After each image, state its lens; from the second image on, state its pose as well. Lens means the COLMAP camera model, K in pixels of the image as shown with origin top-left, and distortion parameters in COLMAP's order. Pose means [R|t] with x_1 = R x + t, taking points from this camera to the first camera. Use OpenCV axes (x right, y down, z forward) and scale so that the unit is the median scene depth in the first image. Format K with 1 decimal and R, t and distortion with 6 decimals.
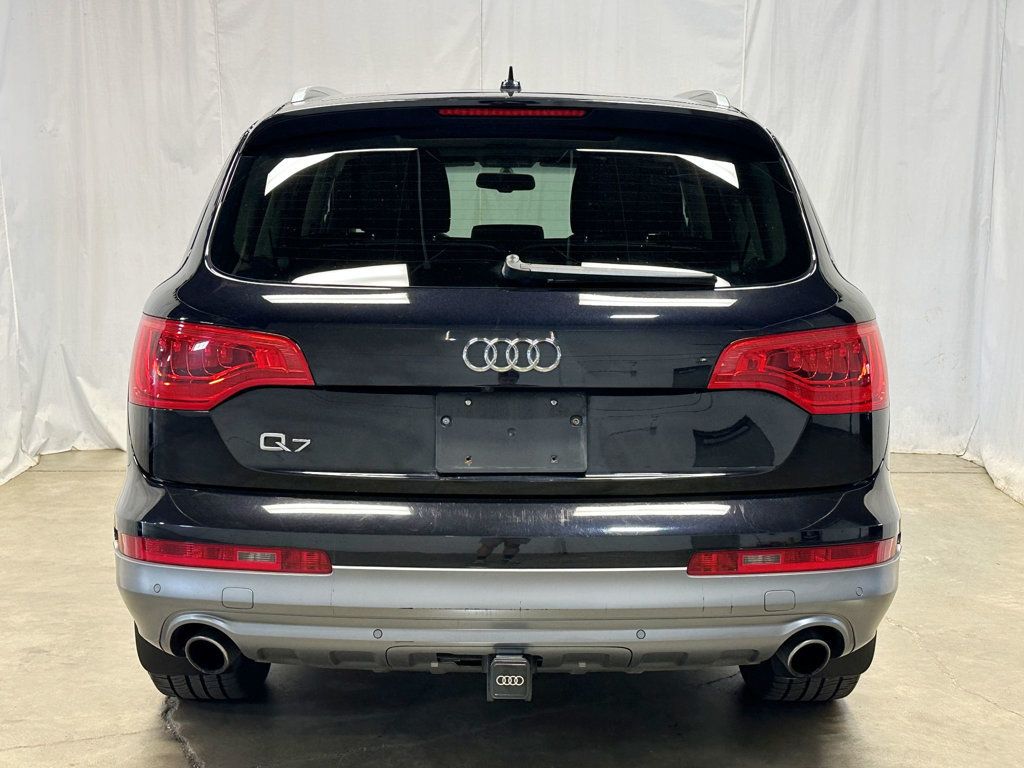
lens RADIAL K [[1334.4, 0, 512.0], [0, 1334.4, 384.0], [0, 0, 1]] dist [0.139857, -0.048589]
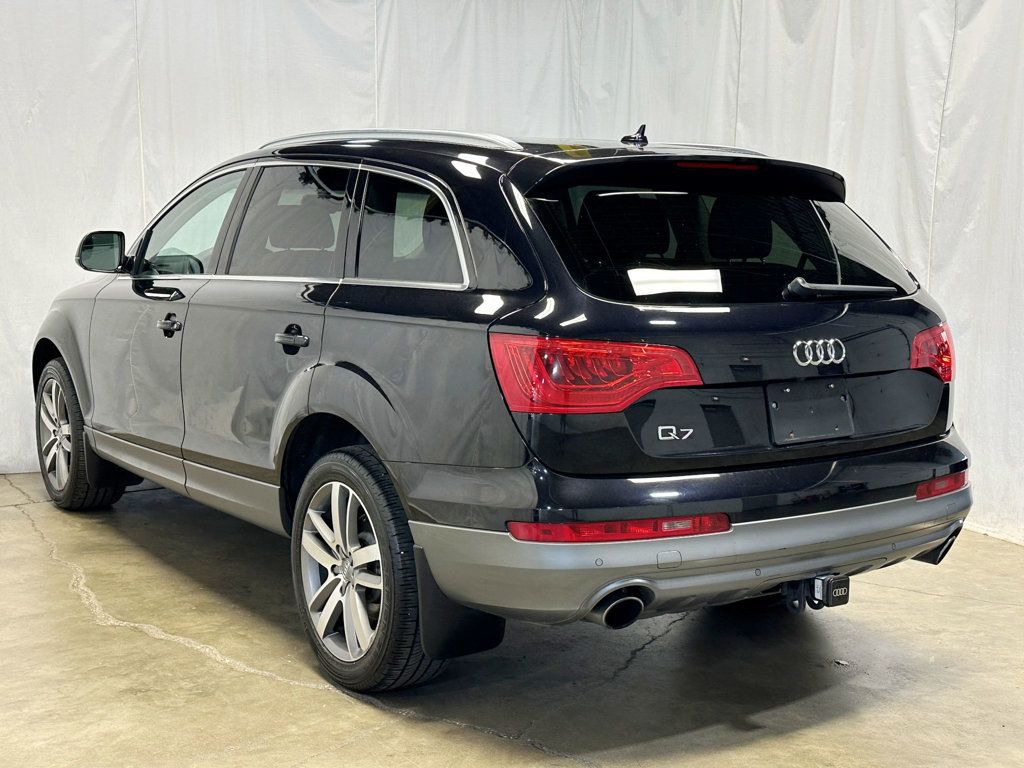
lens RADIAL K [[1334.4, 0, 512.0], [0, 1334.4, 384.0], [0, 0, 1]] dist [0.139857, -0.048589]
pose [[0.826110, -0.066762, 0.559541, -0.991131], [0.066265, 0.997577, 0.021191, -0.038099], [-0.559600, 0.019572, 0.828532, 0.051704]]
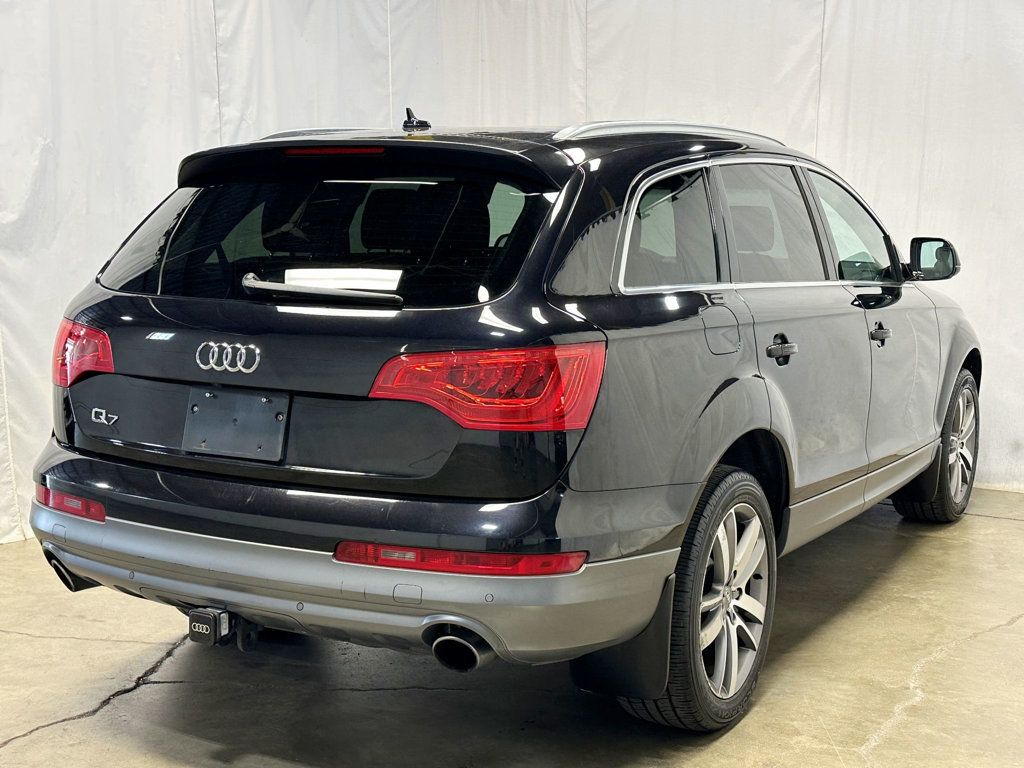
lens RADIAL K [[1334.4, 0, 512.0], [0, 1334.4, 384.0], [0, 0, 1]] dist [0.139857, -0.048589]
pose [[0.858646, 0.065357, -0.508386, 0.809454], [-0.070002, 0.997497, 0.010005, -0.026867], [0.507767, 0.026997, 0.861071, 0.095165]]
